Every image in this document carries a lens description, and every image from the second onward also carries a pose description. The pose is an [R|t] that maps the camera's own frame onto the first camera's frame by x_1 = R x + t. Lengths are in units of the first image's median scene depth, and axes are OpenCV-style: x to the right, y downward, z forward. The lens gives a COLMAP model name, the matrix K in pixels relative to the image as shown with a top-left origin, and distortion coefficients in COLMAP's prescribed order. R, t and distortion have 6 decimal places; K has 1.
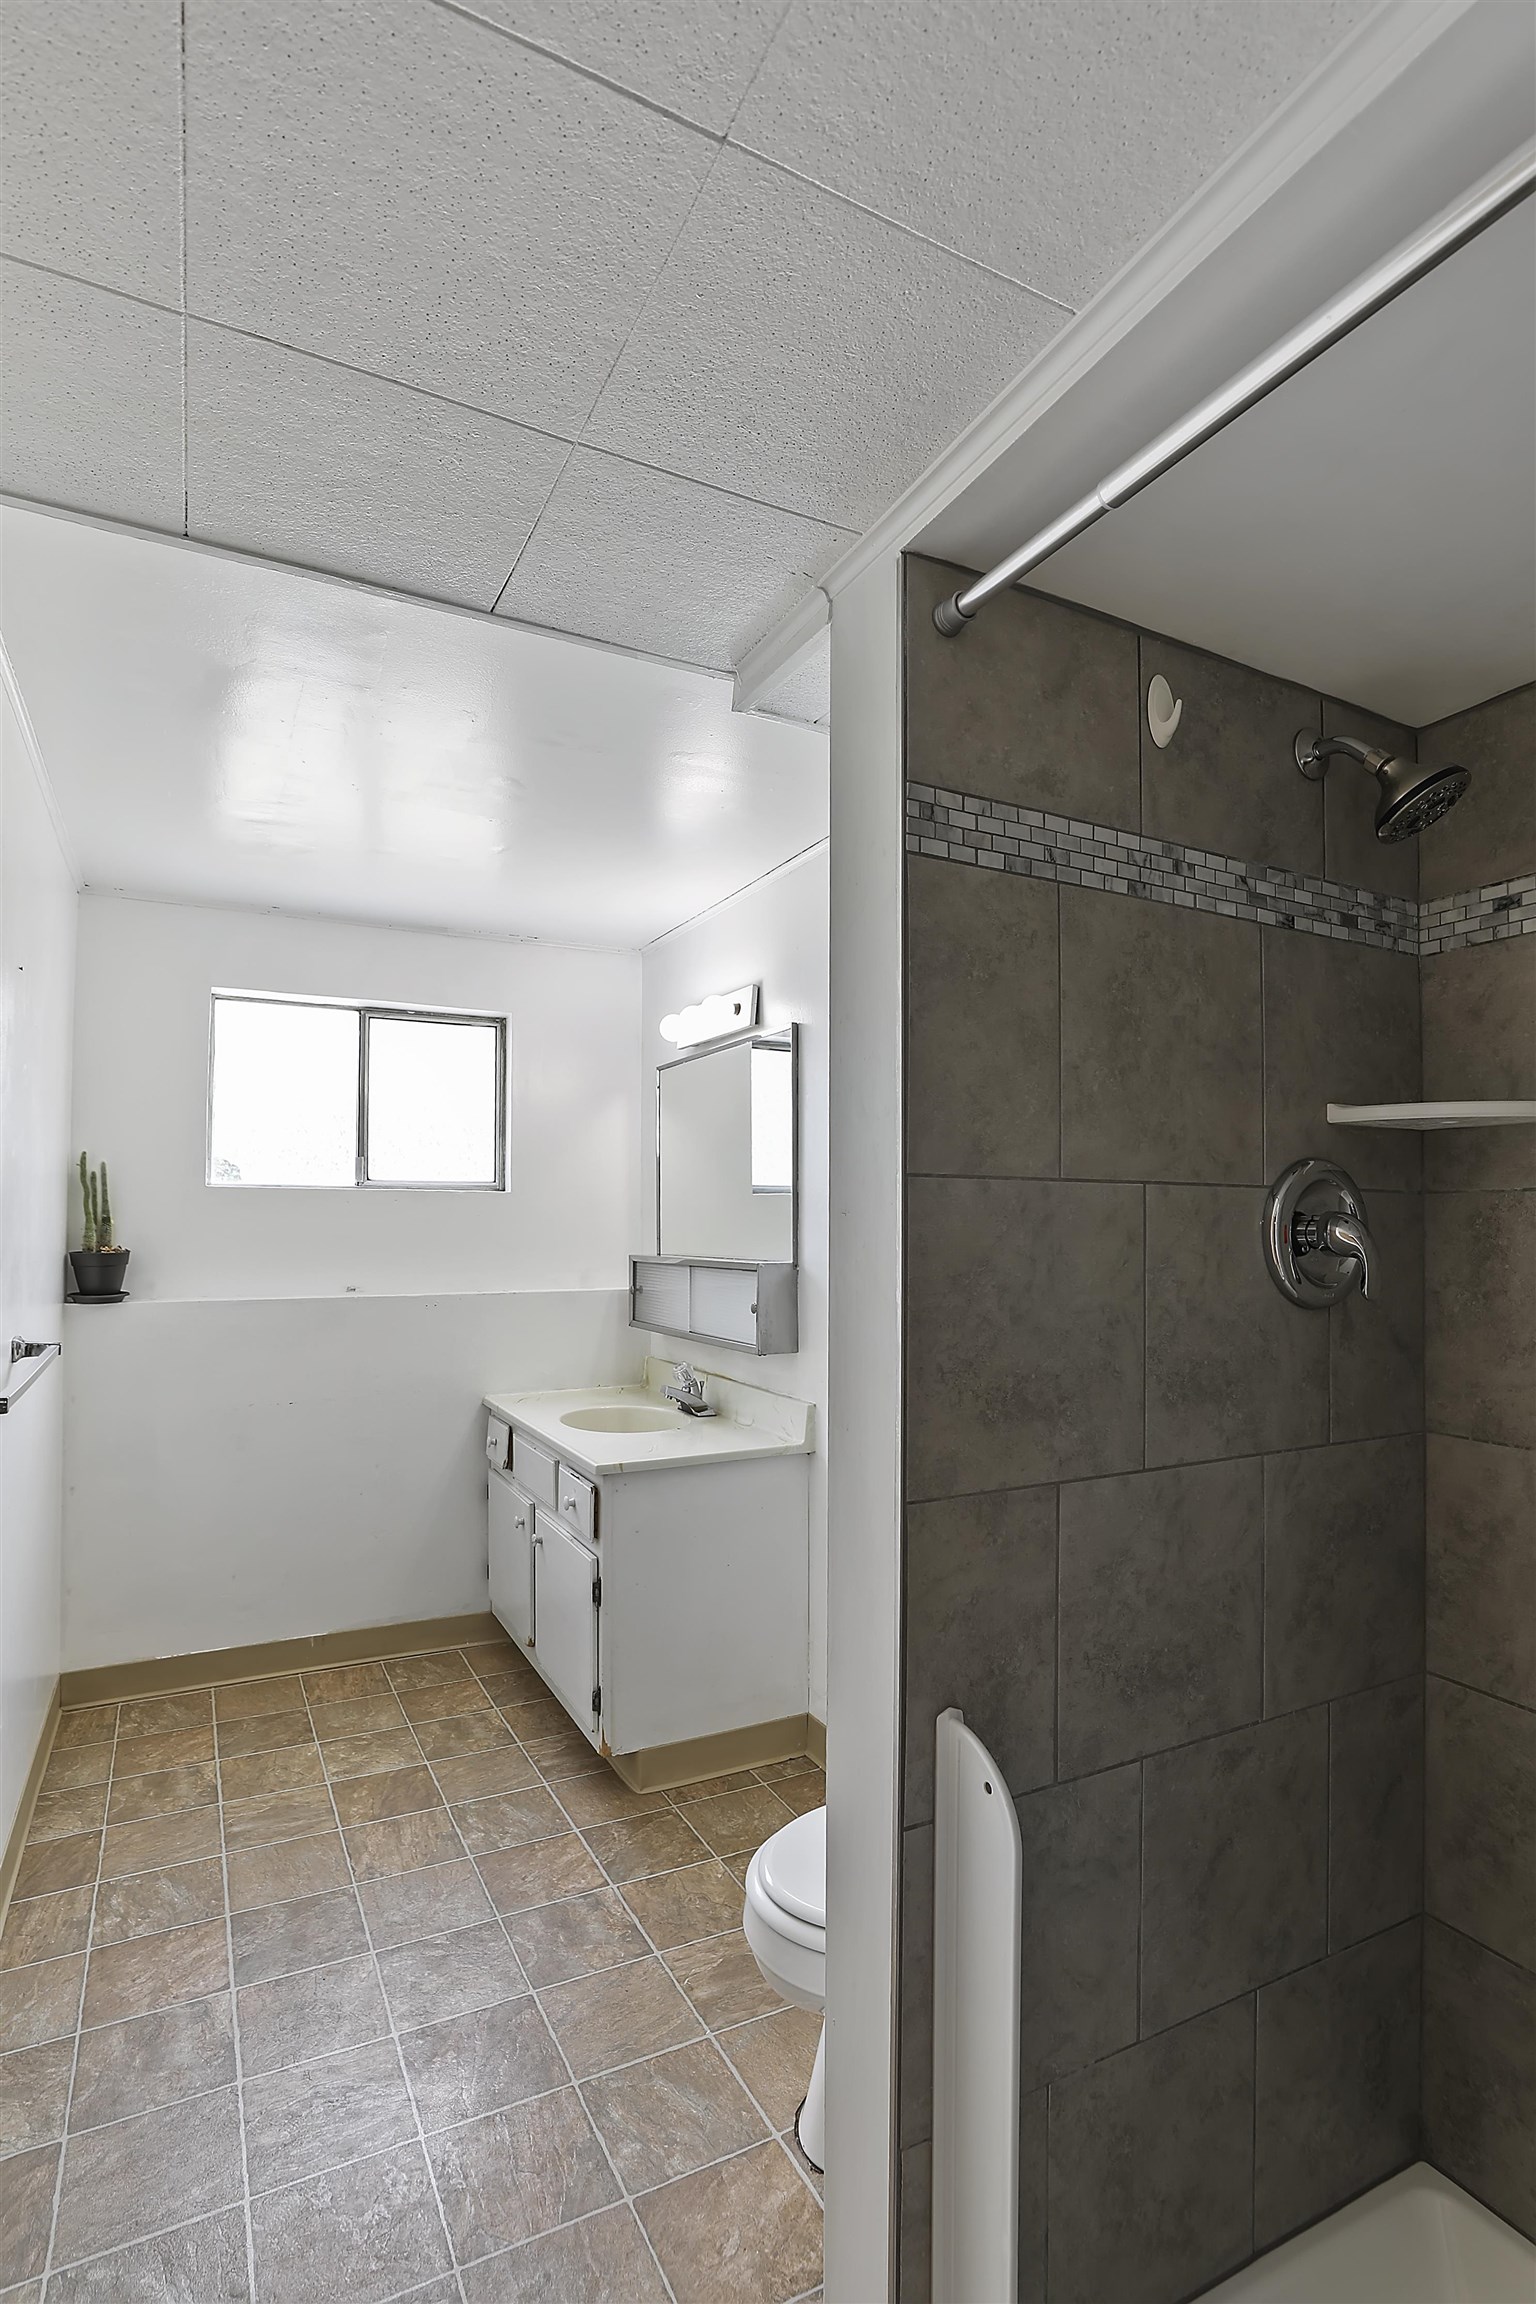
lens RADIAL K [[1056.5, 0, 752.0], [0, 1056.5, 1205.2], [0, 0, 1]] dist [-0.035099, 0.009269]
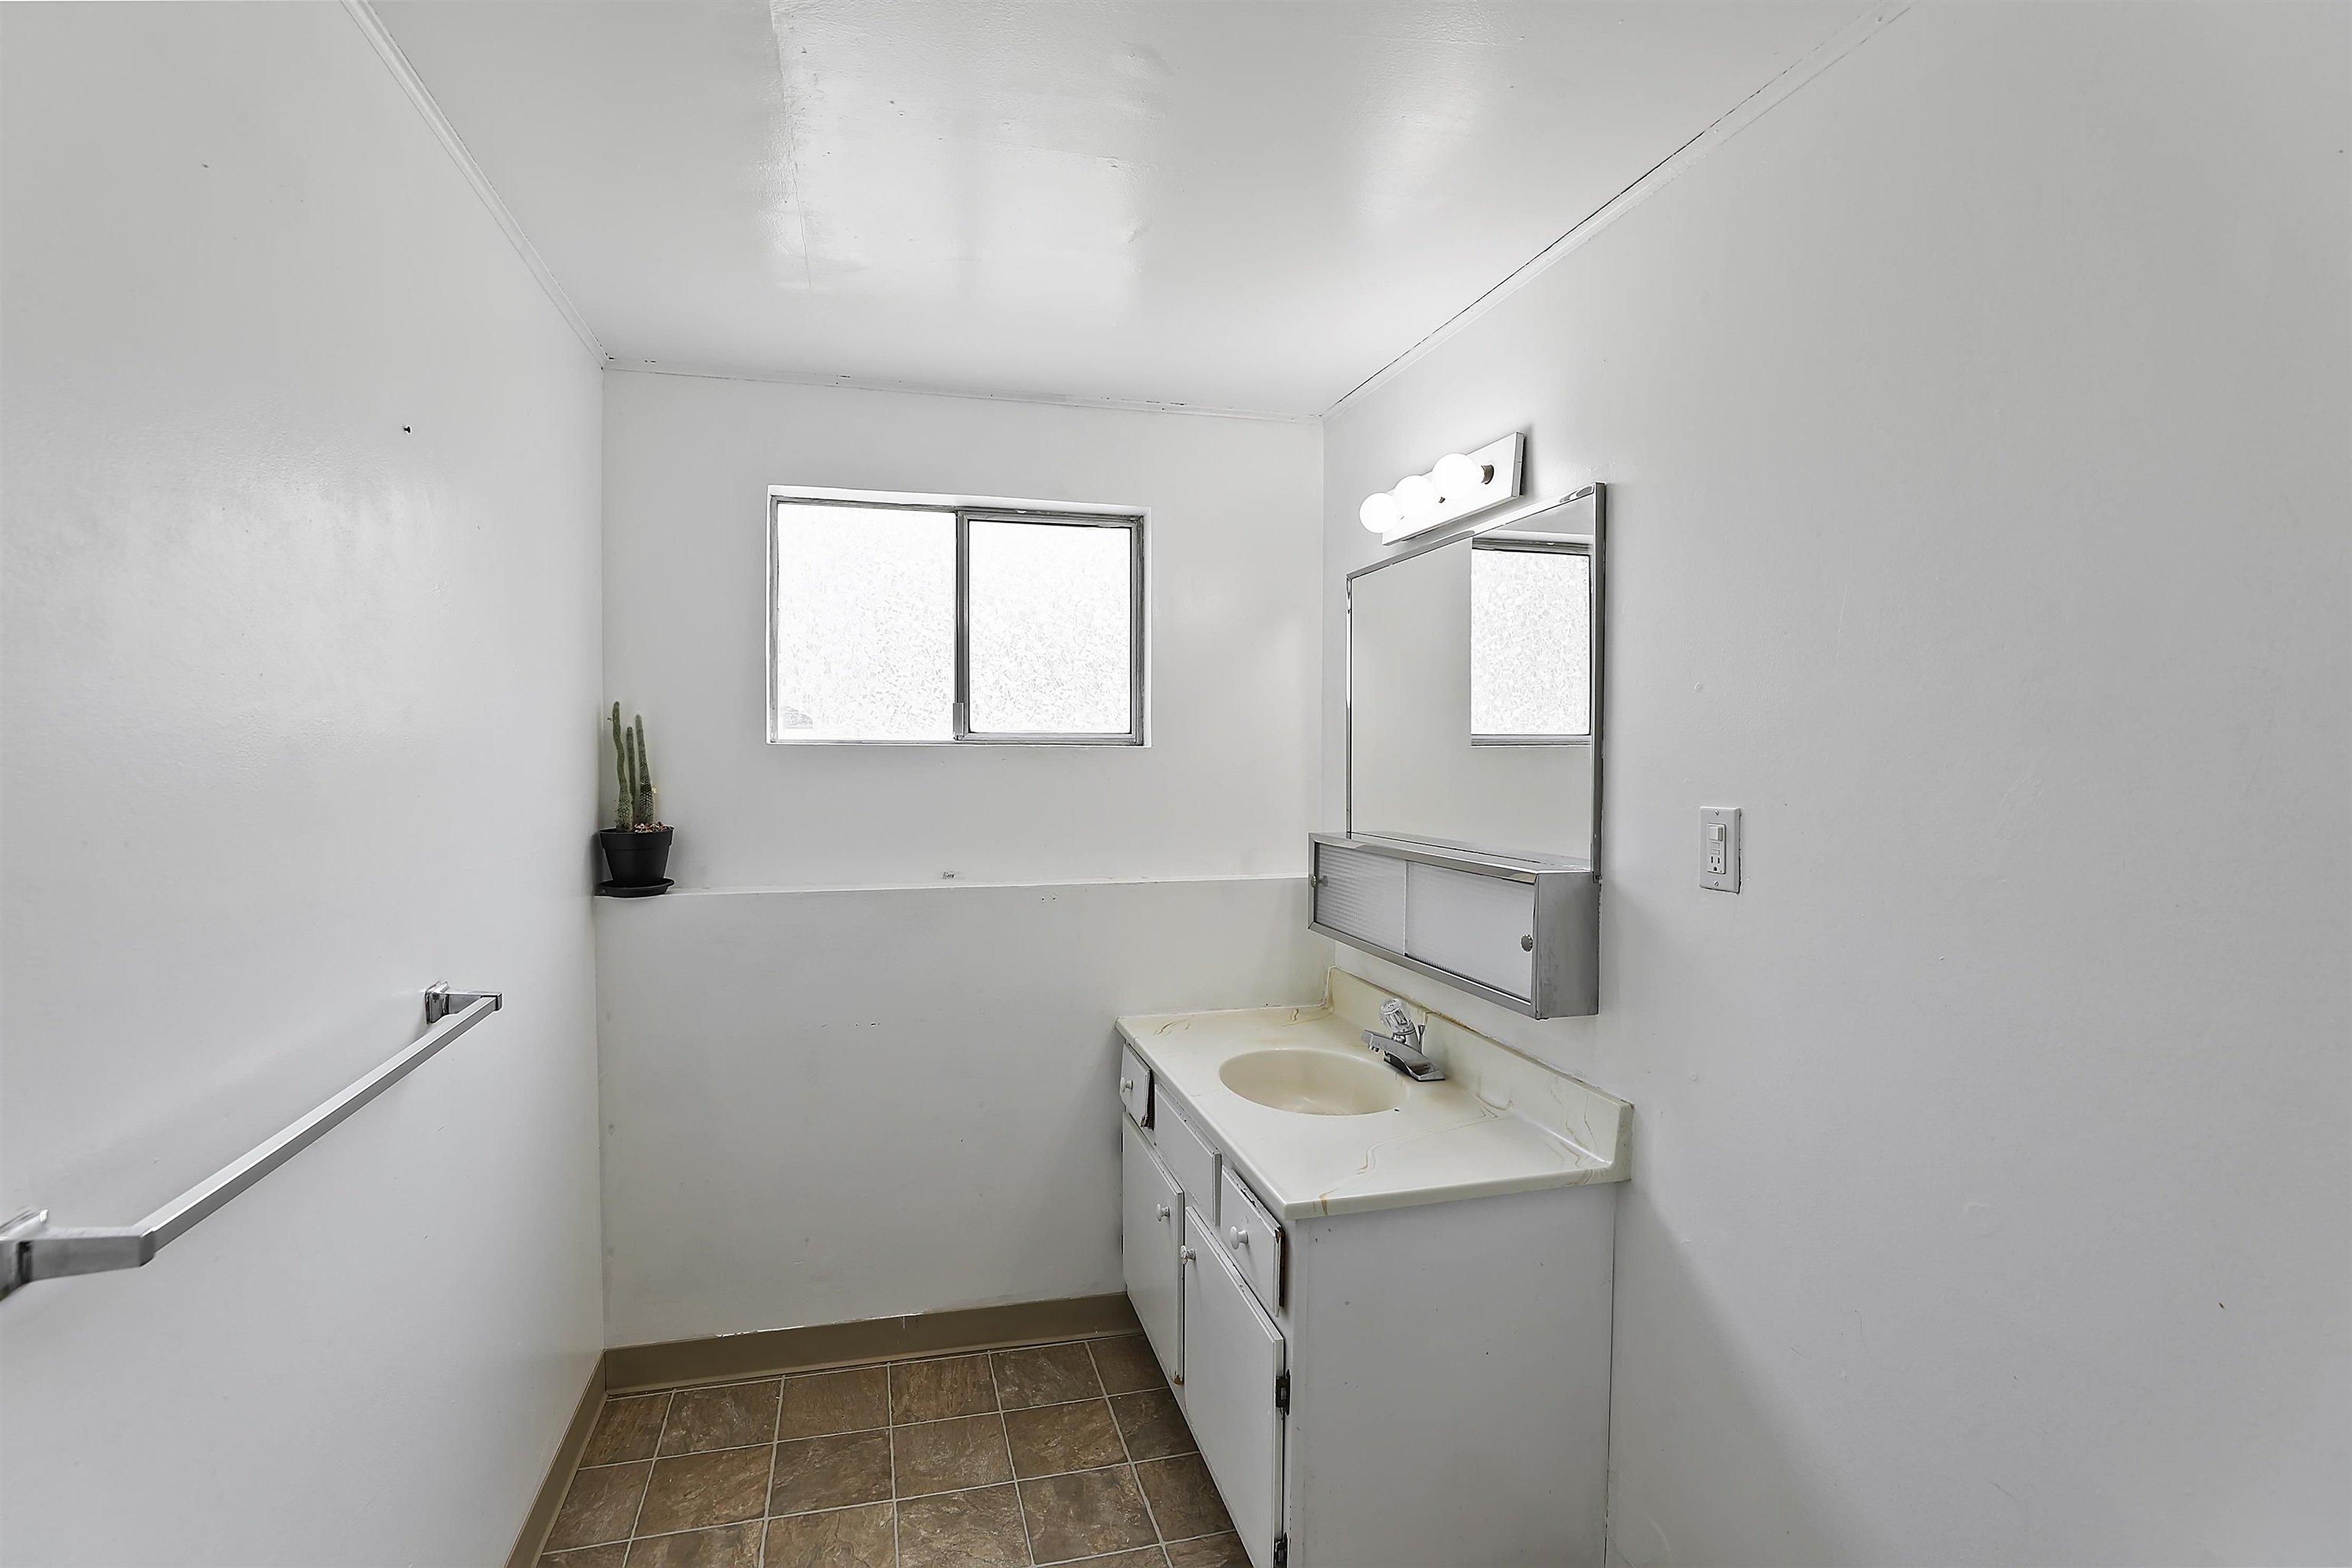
lens RADIAL K [[1078.5, 0, 1161.8], [0, 1078.5, 783.3], [0, 0, 1]] dist [-0.035099, 0.009269]
pose [[0.976902, 0.006496, -0.213590, -0.067546], [0.002364, 0.999148, 0.041197, -0.021914], [0.213676, -0.040751, 0.976054, 0.297055]]
